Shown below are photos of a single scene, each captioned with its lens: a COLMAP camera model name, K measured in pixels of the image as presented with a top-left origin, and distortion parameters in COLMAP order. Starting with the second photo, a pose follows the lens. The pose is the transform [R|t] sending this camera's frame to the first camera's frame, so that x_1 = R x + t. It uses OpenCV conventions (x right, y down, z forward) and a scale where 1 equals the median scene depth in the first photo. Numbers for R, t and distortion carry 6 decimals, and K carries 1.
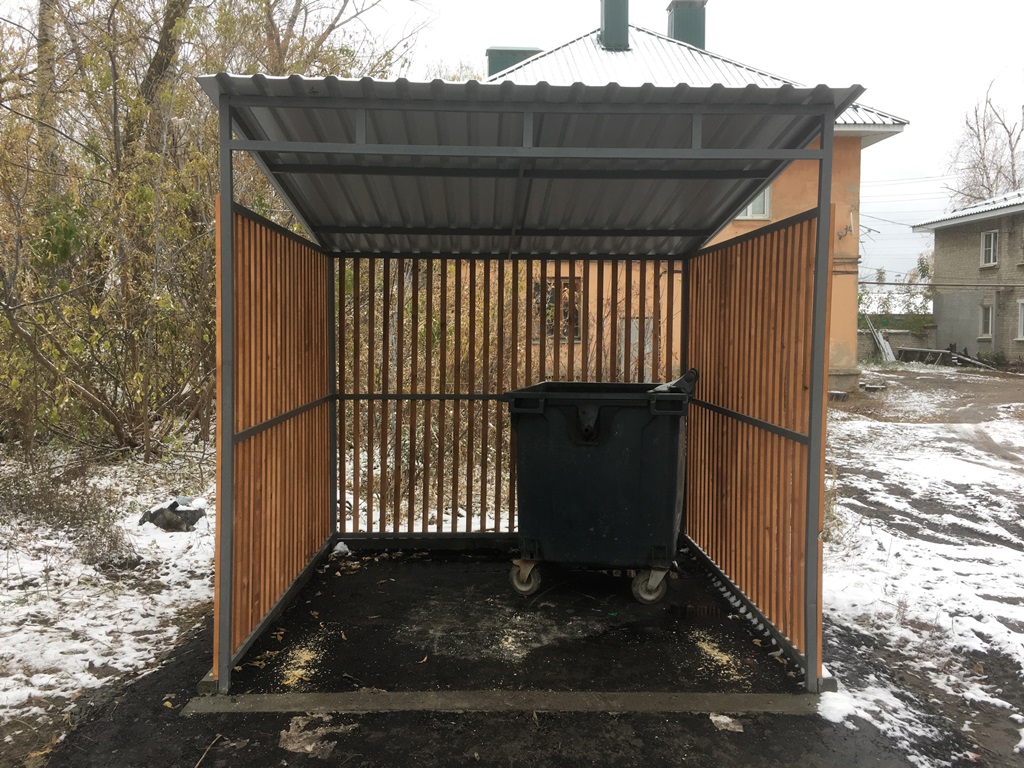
lens RADIAL K [[879.2, 0, 512.0], [0, 879.2, 384.0], [0, 0, 1]] dist [0.091117, -0.121507]
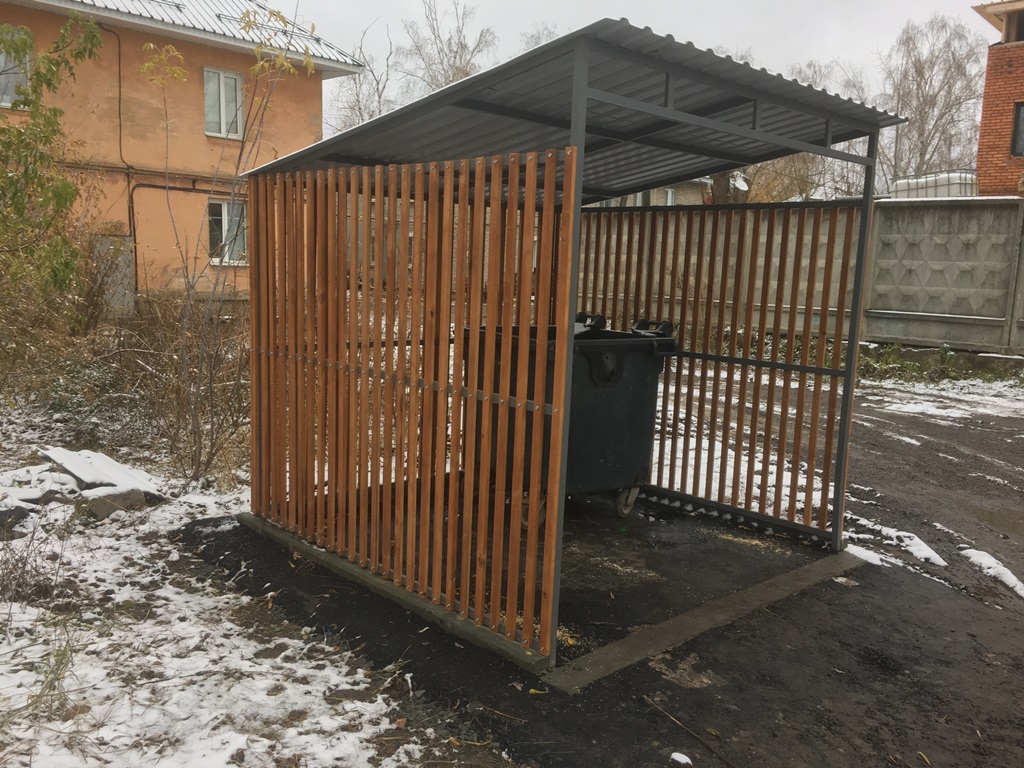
lens RADIAL K [[879.2, 0, 512.0], [0, 879.2, 384.0], [0, 0, 1]] dist [0.091117, -0.121507]
pose [[0.731295, -0.066862, 0.678776, -0.848501], [0.001941, 0.995384, 0.095958, -0.048247], [-0.682059, -0.068856, 0.728049, 0.291126]]
